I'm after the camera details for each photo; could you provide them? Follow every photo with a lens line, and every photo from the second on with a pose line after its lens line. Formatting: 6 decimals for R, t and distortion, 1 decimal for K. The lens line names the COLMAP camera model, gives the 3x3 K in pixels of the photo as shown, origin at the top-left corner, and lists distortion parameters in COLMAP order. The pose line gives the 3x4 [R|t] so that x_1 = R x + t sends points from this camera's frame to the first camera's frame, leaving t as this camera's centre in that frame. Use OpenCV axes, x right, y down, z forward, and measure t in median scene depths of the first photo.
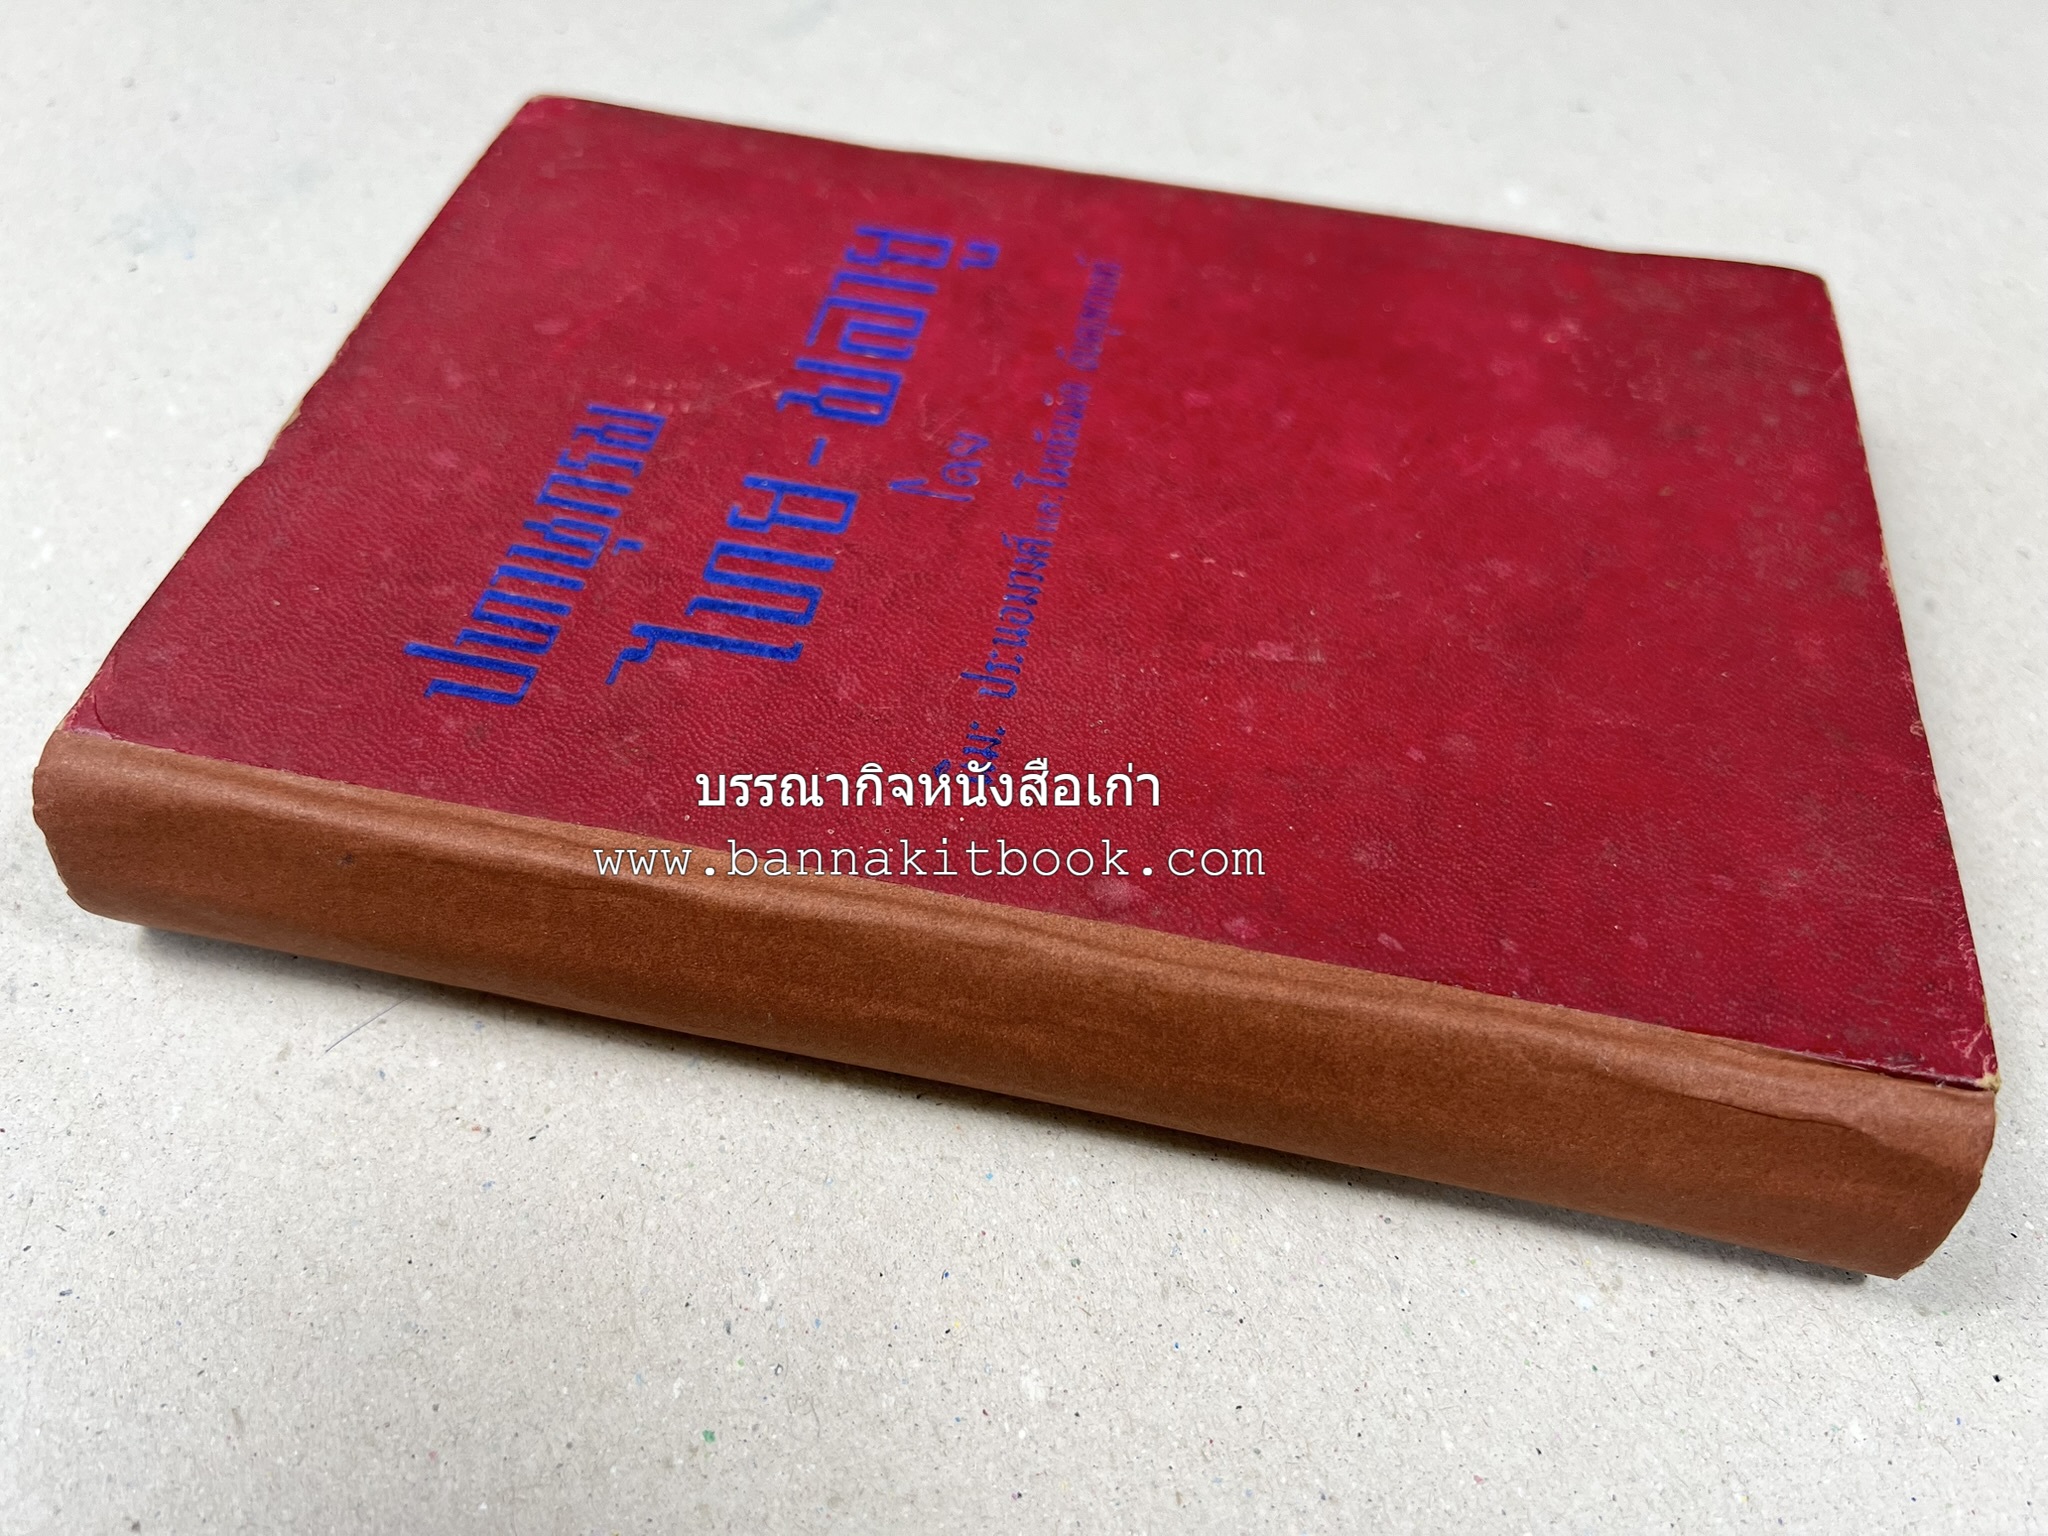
lens RADIAL K [[1535.9, 0, 1020.1], [0, 1535.9, 832.5], [0, 0, 1]] dist [0.042344, -0.100316]
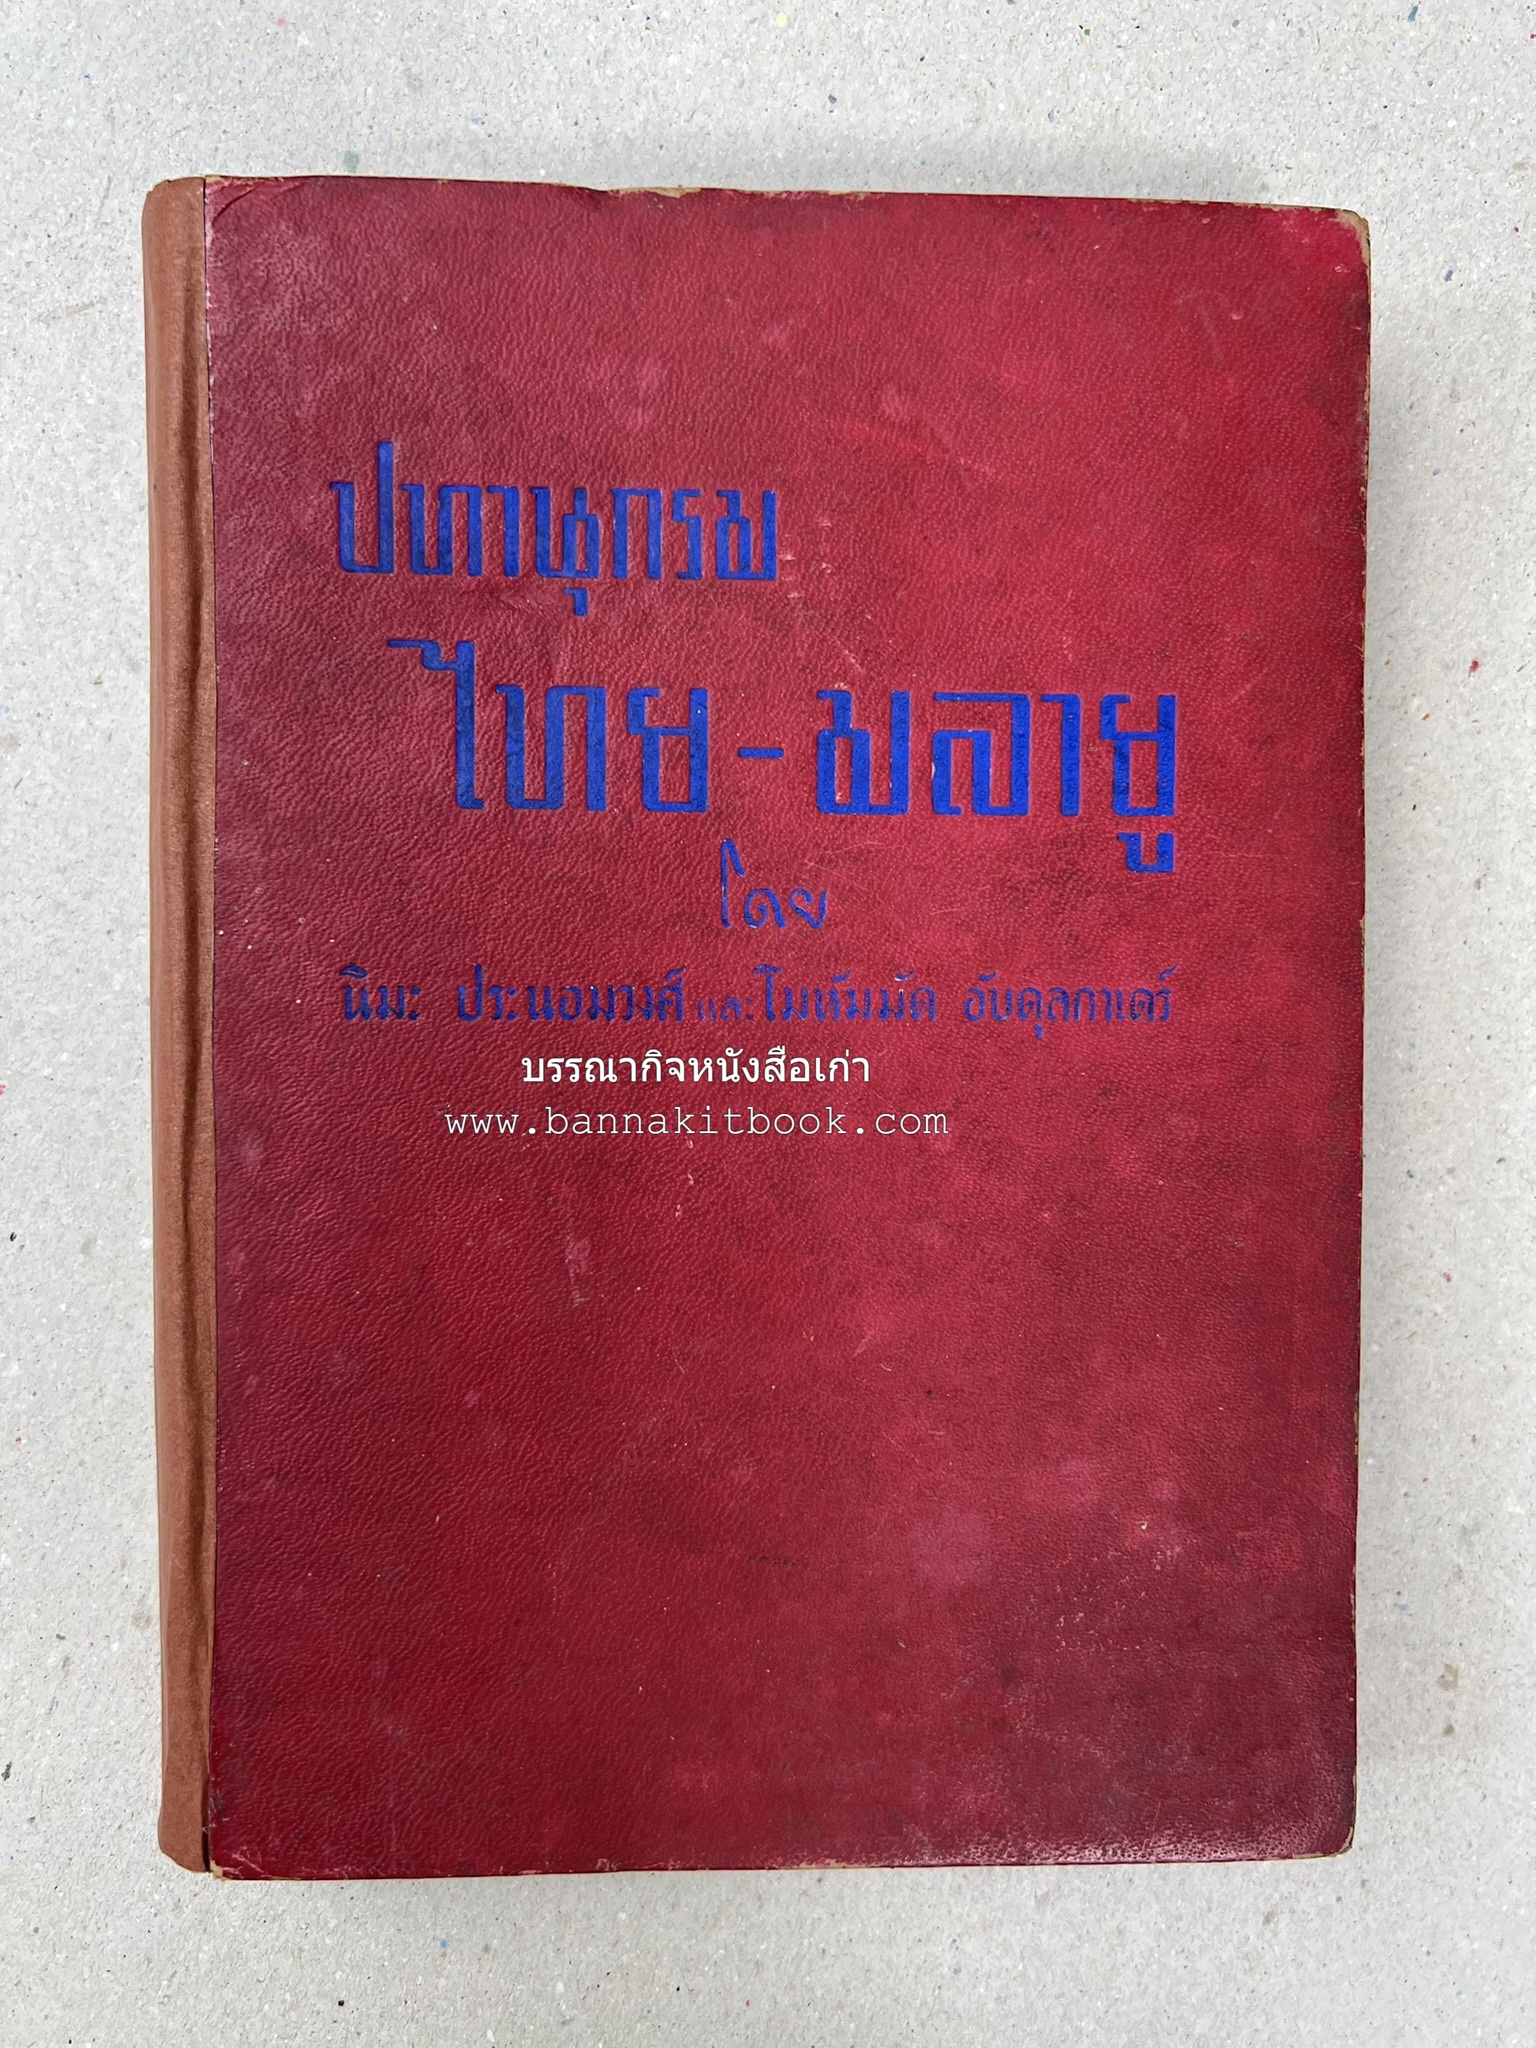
lens RADIAL K [[1564.4, 0, 764.1], [0, 1564.4, 1025.7], [0, 0, 1]] dist [-0.000542, -0.004080]
pose [[0.180463, 0.983500, -0.012655, 0.049511], [-0.813671, 0.156504, 0.559863, -0.842185], [0.552606, -0.090738, 0.828489, 0.222533]]
